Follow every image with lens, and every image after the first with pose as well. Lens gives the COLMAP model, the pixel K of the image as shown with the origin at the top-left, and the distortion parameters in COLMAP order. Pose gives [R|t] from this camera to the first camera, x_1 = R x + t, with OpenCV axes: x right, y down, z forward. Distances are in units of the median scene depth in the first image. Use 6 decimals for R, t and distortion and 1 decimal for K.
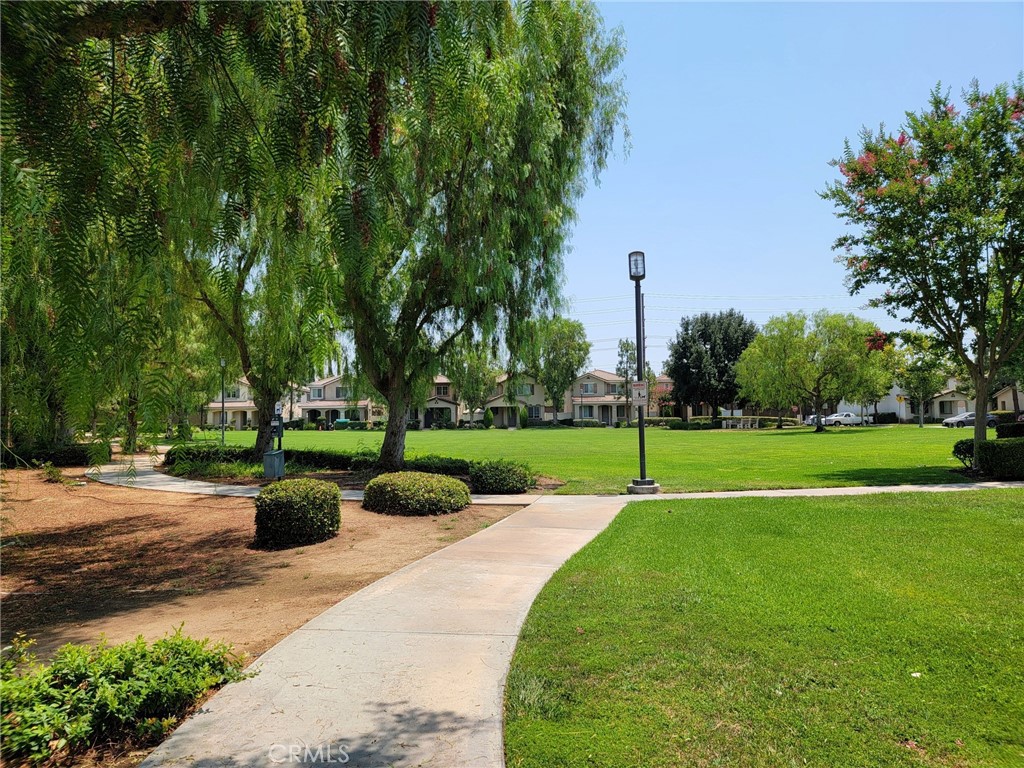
lens RADIAL K [[721.7, 0, 514.6], [0, 721.7, 388.6], [0, 0, 1]] dist [0.089985, -0.098910]
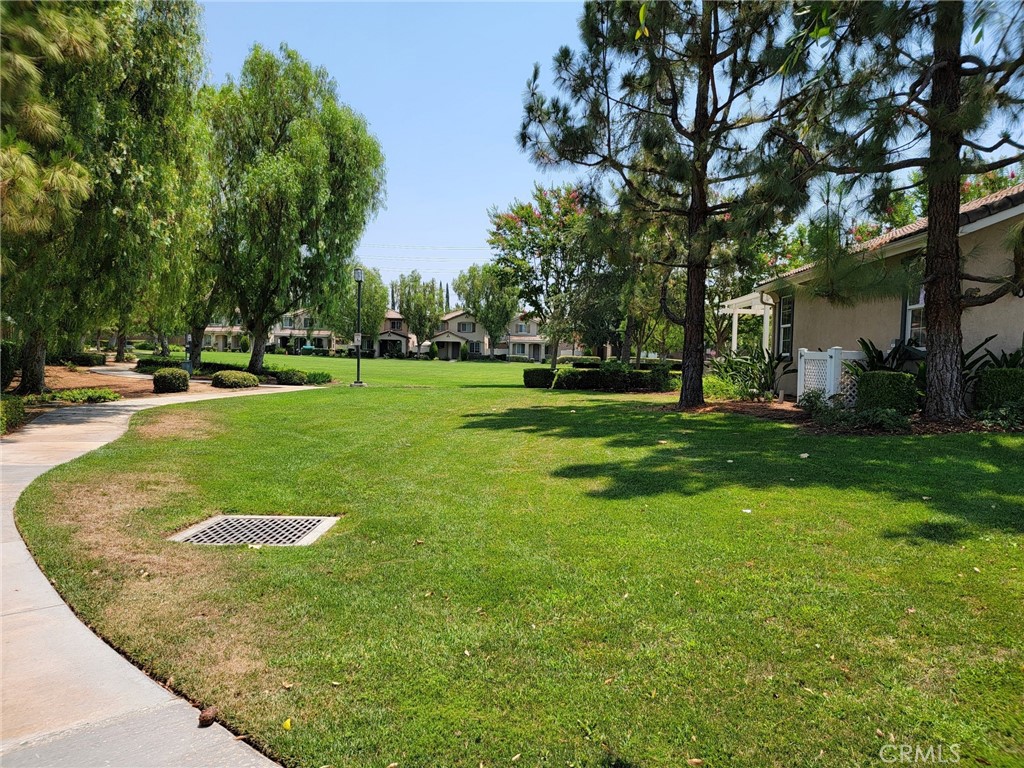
lens RADIAL K [[721.7, 0, 514.6], [0, 721.7, 388.6], [0, 0, 1]] dist [0.089985, -0.098910]
pose [[0.999124, 0.041826, -0.001302, 0.098388], [-0.041534, 0.994986, 0.090982, -0.009983], [0.005101, -0.090848, 0.995852, -0.169608]]
